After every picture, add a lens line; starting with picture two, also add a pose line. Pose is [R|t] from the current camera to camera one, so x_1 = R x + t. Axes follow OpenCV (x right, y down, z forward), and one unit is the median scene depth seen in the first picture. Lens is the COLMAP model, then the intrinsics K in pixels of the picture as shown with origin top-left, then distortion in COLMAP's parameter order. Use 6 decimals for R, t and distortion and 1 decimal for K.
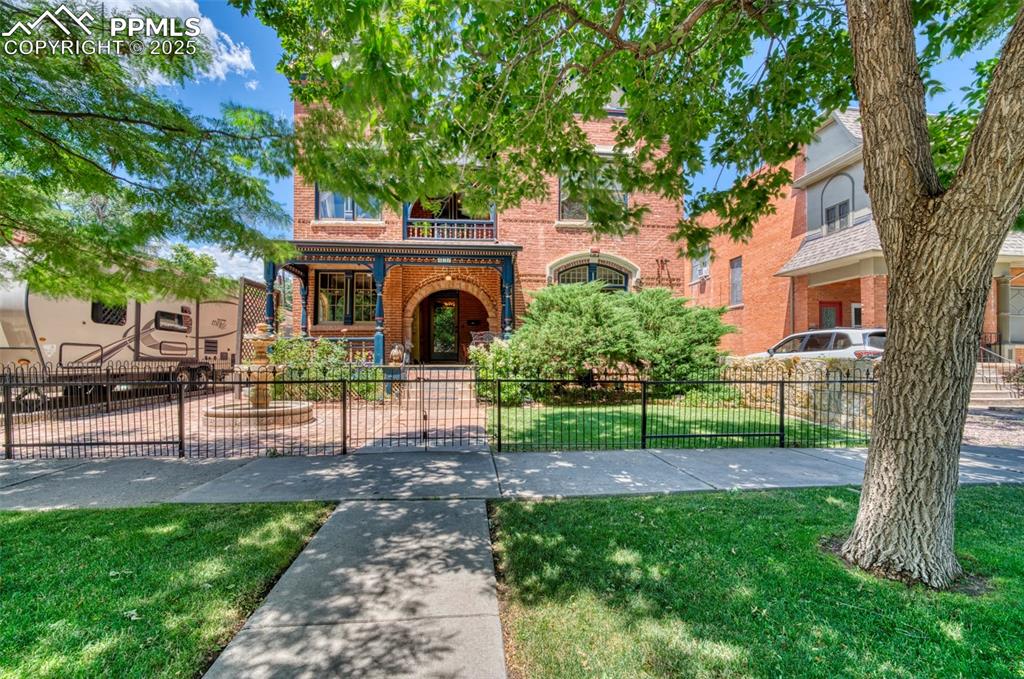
lens RADIAL K [[415.3, 0, 512.3], [0, 415.3, 357.7], [0, 0, 1]] dist [0.000508, -0.000001]
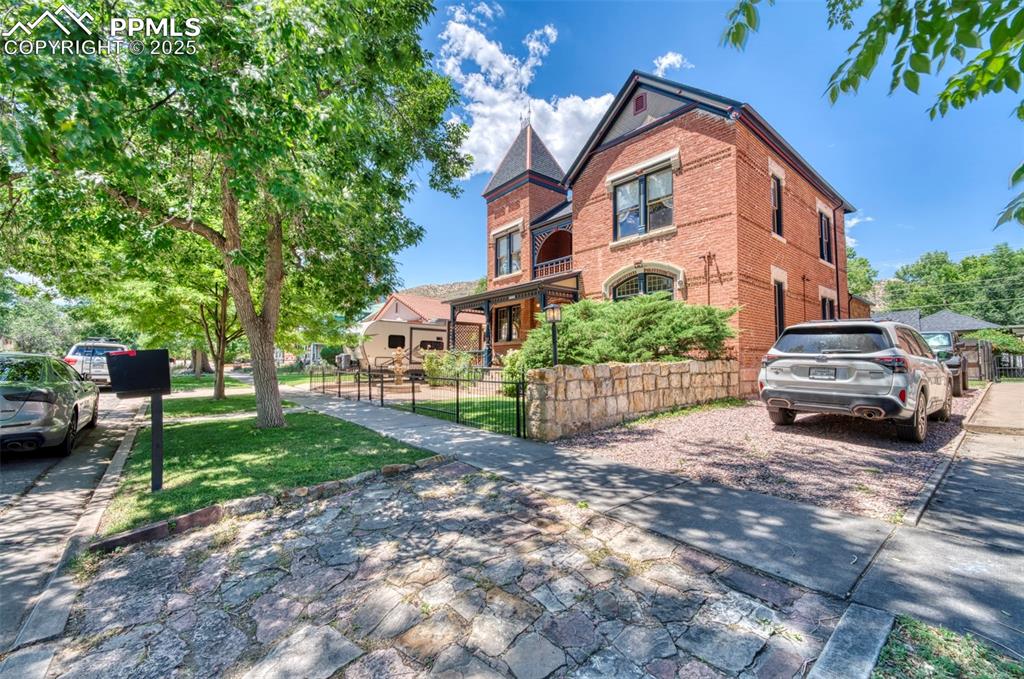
lens RADIAL K [[415.3, 0, 512.3], [0, 415.3, 357.7], [0, 0, 1]] dist [0.000508, -0.000001]
pose [[0.566826, -0.007469, -0.823804, 0.896130], [0.003842, 0.999972, -0.006423, -0.006888], [0.823829, 0.000476, 0.566839, 0.130346]]
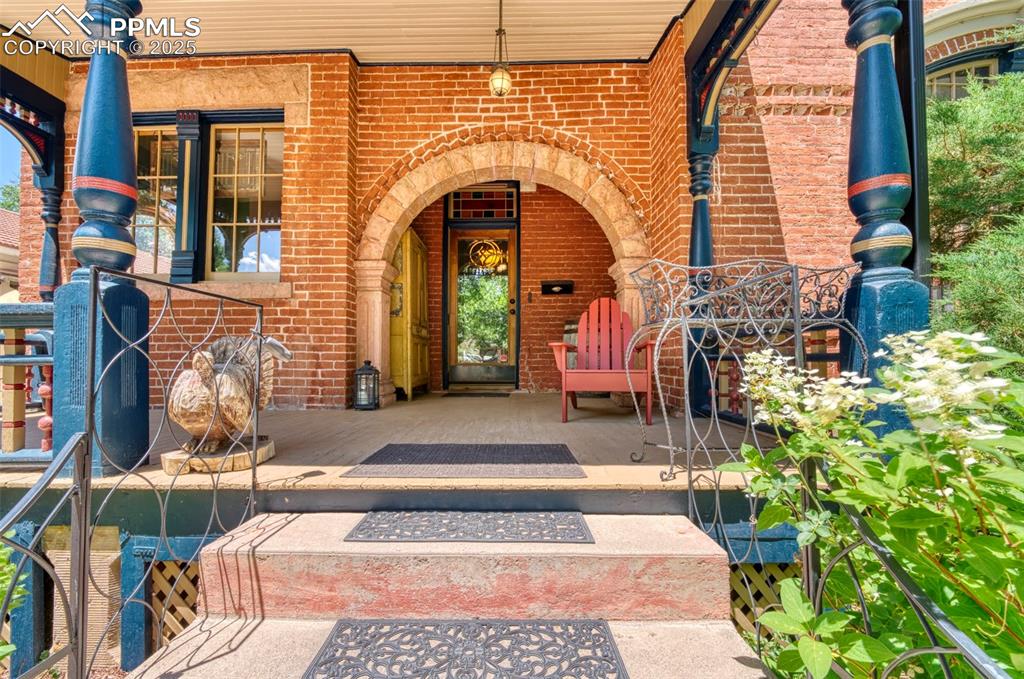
lens RADIAL K [[415.3, 0, 512.3], [0, 415.3, 357.7], [0, 0, 1]] dist [0.000508, -0.000001]
pose [[0.995313, -0.002282, -0.096675, -0.115887], [0.002037, 0.999994, -0.002634, -0.021387], [0.096680, 0.002424, 0.995313, 0.710434]]
